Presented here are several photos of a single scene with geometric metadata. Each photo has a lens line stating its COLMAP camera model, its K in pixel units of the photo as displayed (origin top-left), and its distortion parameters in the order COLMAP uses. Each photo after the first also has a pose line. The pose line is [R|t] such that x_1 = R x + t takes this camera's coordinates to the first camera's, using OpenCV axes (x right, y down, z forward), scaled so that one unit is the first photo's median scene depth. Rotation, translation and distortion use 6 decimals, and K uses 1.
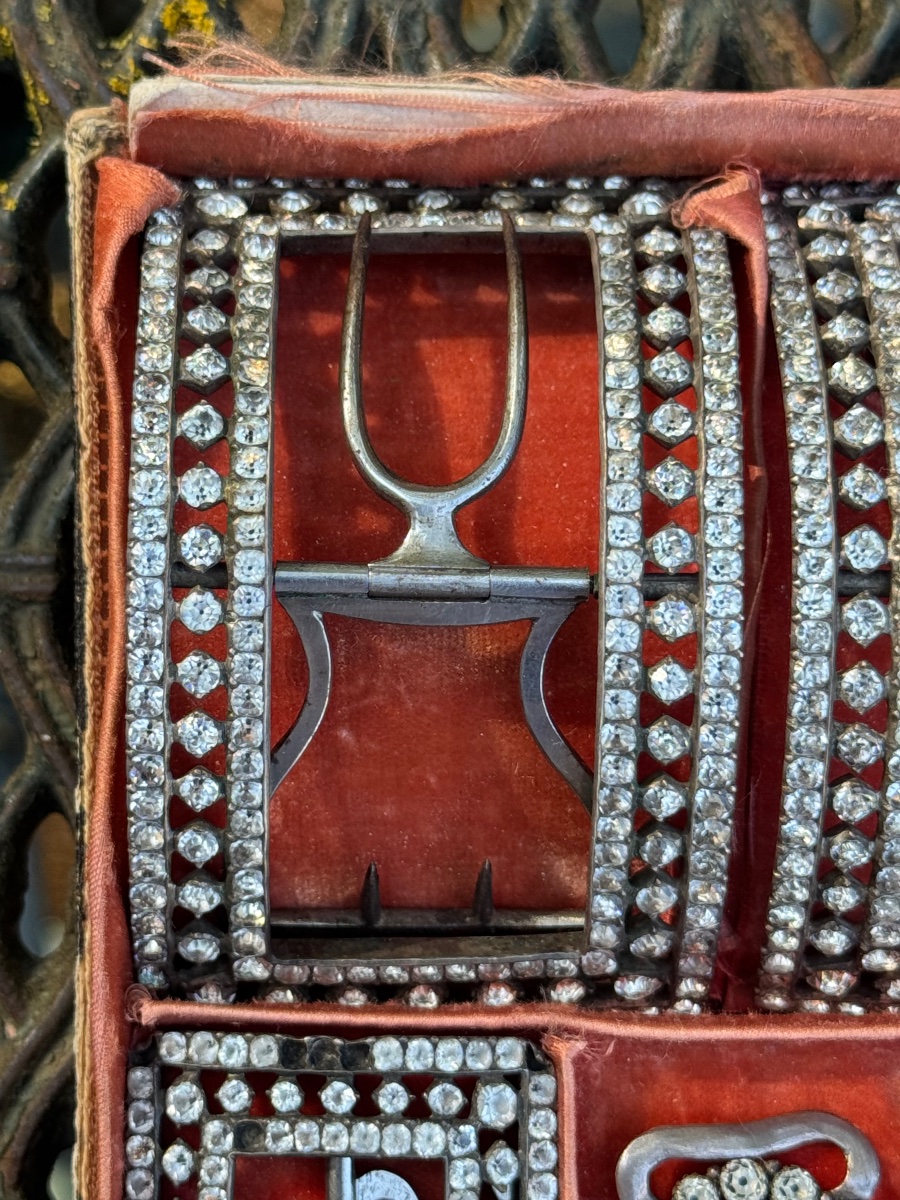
lens RADIAL K [[2839.6, 0, 450.0], [0, 2839.6, 600.0], [0, 0, 1]] dist [0.098605, 0.196261]
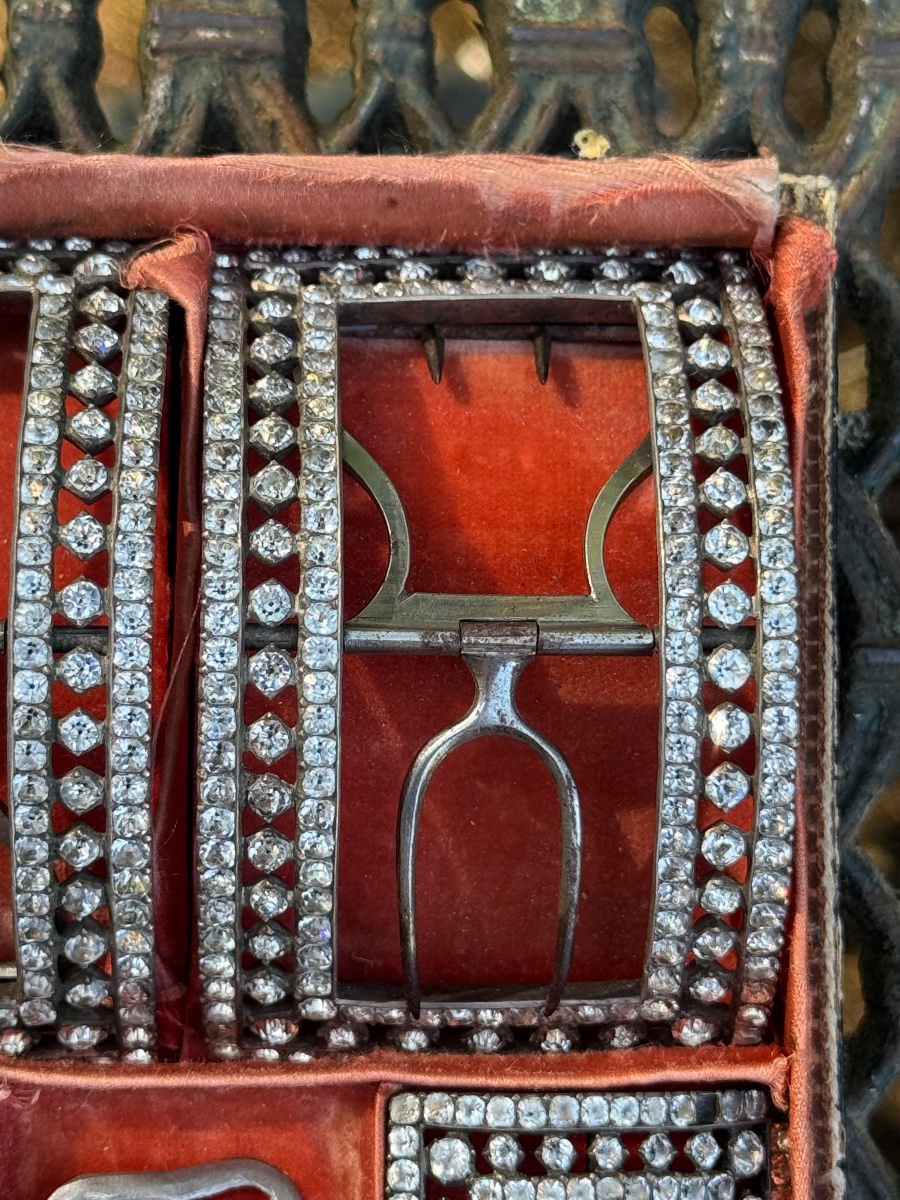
lens RADIAL K [[2839.6, 0, 450.0], [0, 2839.6, 600.0], [0, 0, 1]] dist [0.098605, 0.196261]
pose [[0.999801, 0.003264, 0.019679, 0.184401], [-0.002755, 0.999662, -0.025864, 0.007083], [-0.019756, 0.025805, 0.999472, -0.019254]]
